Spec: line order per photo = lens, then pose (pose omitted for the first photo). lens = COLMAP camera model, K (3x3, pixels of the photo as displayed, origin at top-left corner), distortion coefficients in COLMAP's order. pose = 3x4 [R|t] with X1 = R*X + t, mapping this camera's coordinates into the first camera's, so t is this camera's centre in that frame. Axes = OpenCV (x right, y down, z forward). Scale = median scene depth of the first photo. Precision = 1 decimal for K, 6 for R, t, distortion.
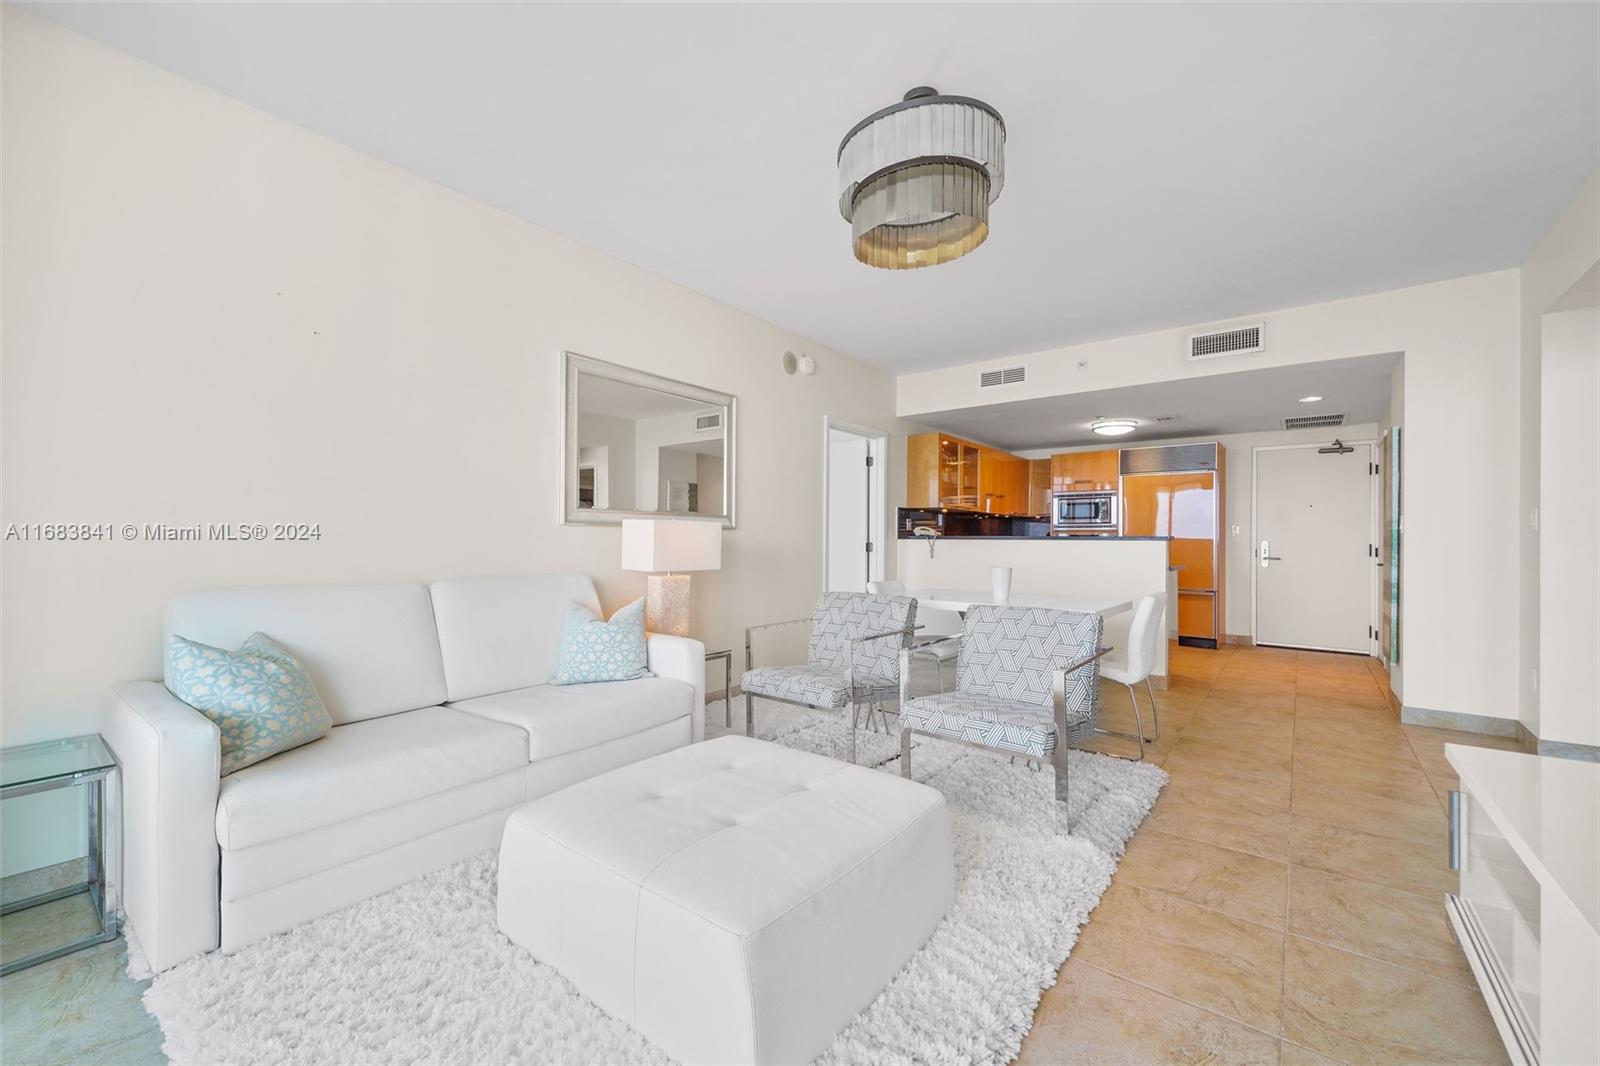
lens RADIAL K [[643.6, 0, 811.5], [0, 643.6, 532.4], [0, 0, 1]] dist [0.022063, -0.006973]
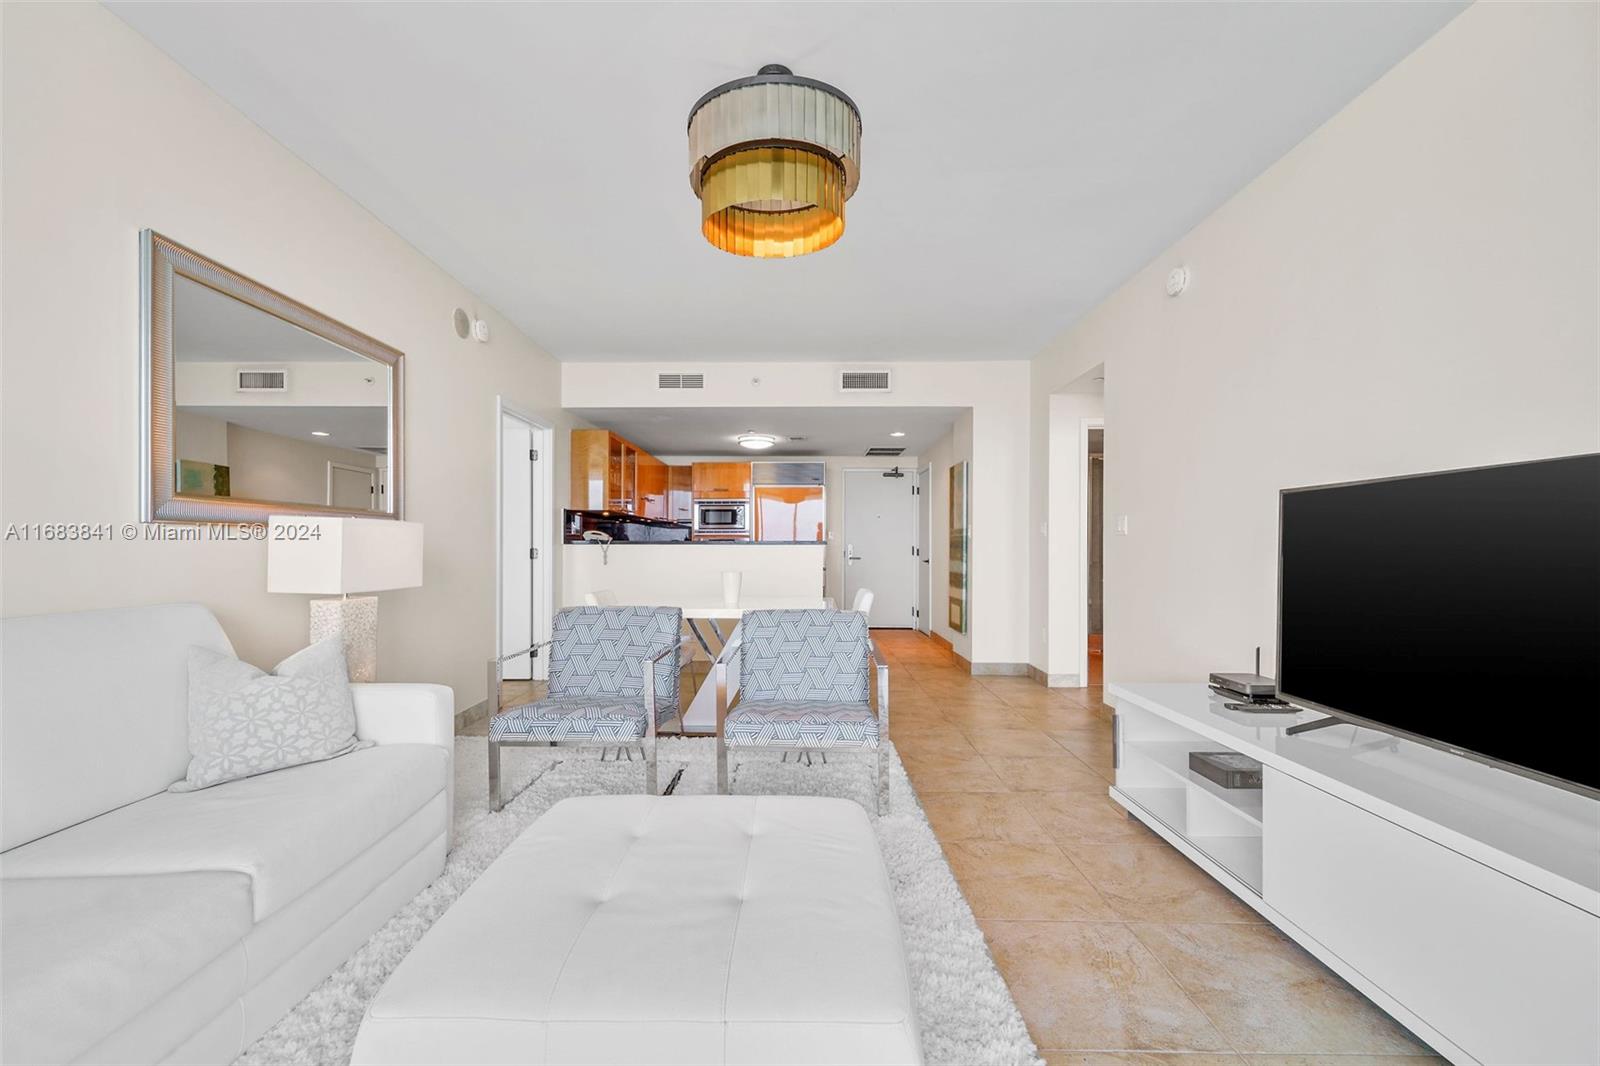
lens RADIAL K [[643.6, 0, 799.4], [0, 643.6, 543.8], [0, 0, 1]] dist [0.022063, -0.006973]
pose [[0.800890, -0.004041, 0.598798, -0.222043], [-0.002916, 0.999939, 0.010649, -0.000800], [-0.598805, -0.010274, 0.800829, 0.129702]]
